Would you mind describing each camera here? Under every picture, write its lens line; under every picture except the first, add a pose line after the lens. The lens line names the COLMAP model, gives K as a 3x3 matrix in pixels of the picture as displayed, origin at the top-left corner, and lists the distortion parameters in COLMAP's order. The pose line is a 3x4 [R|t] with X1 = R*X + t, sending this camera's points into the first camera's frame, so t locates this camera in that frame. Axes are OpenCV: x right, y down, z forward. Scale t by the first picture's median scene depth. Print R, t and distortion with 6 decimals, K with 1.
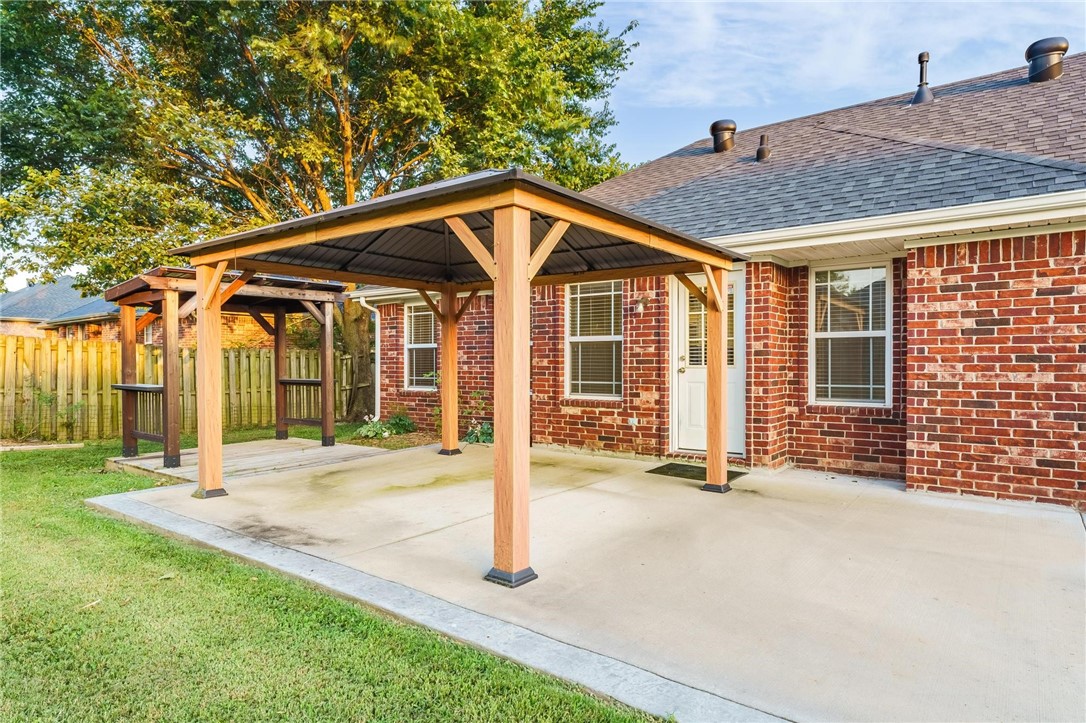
lens RADIAL K [[626.5, 0, 545.4], [0, 626.5, 370.9], [0, 0, 1]] dist [0.001166, 0.001682]
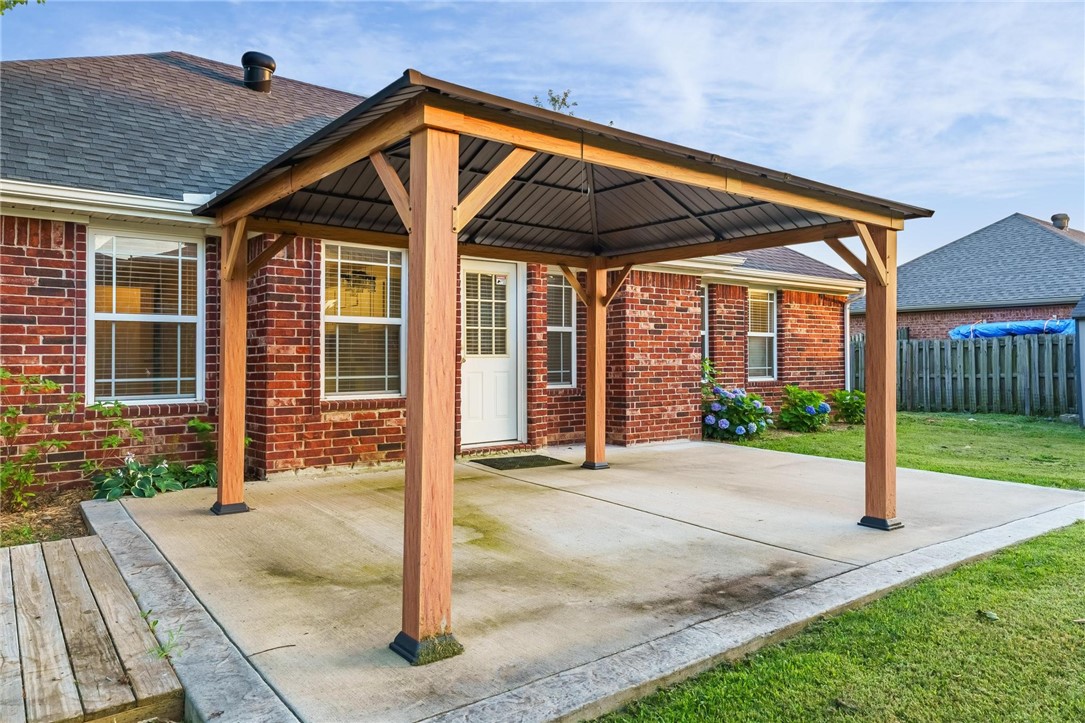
lens RADIAL K [[712.0, 0, 542.5], [0, 712.0, 361.5], [0, 0, 1]] dist [0.045477, -0.000035]
pose [[0.263629, -0.009616, 0.964576, -0.765451], [0.009496, 0.999928, 0.007373, -0.005436], [-0.964577, 0.007215, 0.263701, 0.602363]]
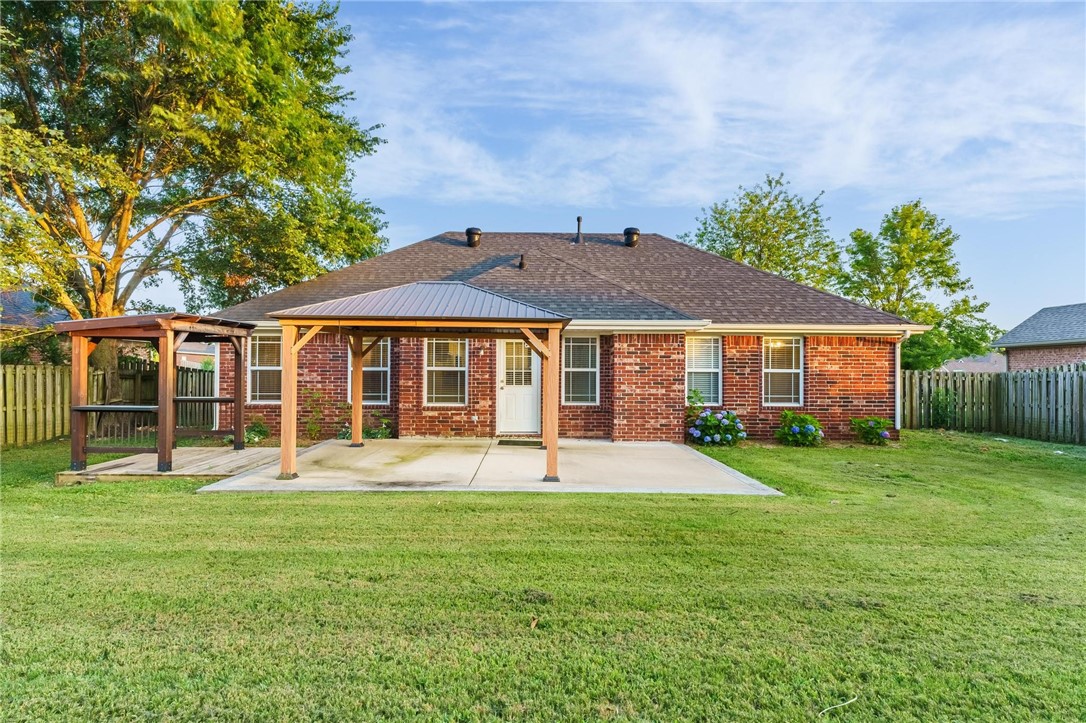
lens RADIAL K [[552.3, 0, 544.6], [0, 552.3, 376.7], [0, 0, 1]] dist [0.025266, -0.000031]
pose [[0.784949, 0.000108, 0.619561, -0.658522], [0.000488, 1.000000, -0.000792, -0.031681], [-0.619561, 0.000925, 0.784948, -0.307886]]
